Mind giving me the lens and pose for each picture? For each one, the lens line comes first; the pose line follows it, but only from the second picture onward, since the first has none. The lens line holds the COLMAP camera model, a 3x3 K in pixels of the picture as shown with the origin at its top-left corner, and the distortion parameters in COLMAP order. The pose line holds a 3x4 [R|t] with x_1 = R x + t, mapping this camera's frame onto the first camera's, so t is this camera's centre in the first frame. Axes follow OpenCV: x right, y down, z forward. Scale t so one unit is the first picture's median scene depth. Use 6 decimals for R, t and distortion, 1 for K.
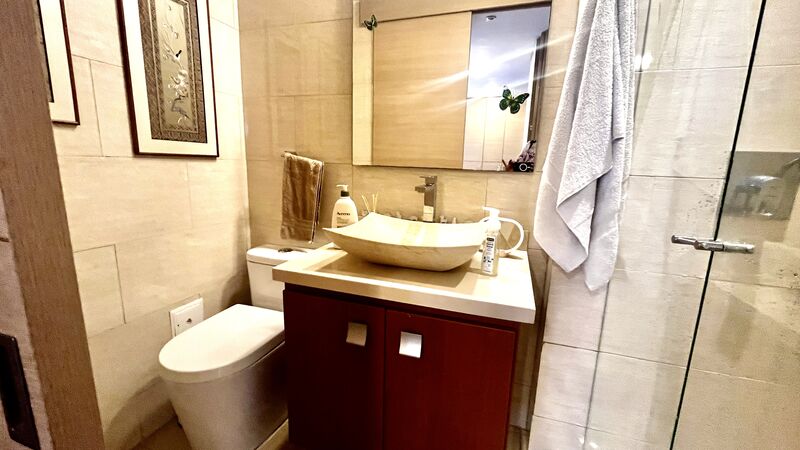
lens RADIAL K [[327.5, 0, 399.9], [0, 327.5, 226.5], [0, 0, 1]] dist [-0.001334, -0.000473]
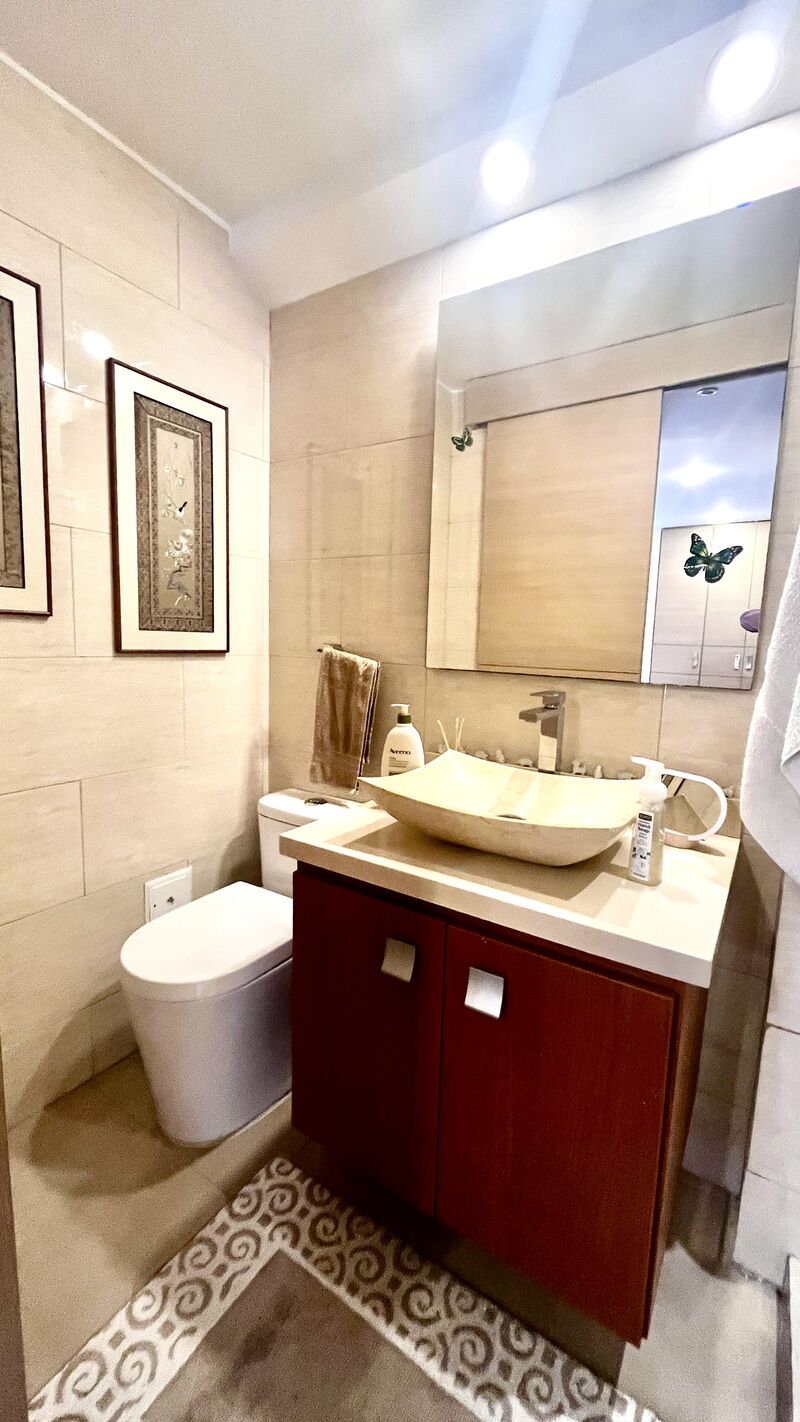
lens RADIAL K [[582.2, 0, 403.8], [0, 582.2, 711.6], [0, 0, 1]] dist [-0.001334, -0.000473]
pose [[0.967890, 0.032655, -0.249244, 0.099422], [-0.049425, 0.996894, -0.061320, -0.045885], [0.246467, 0.071670, 0.966497, -0.044480]]
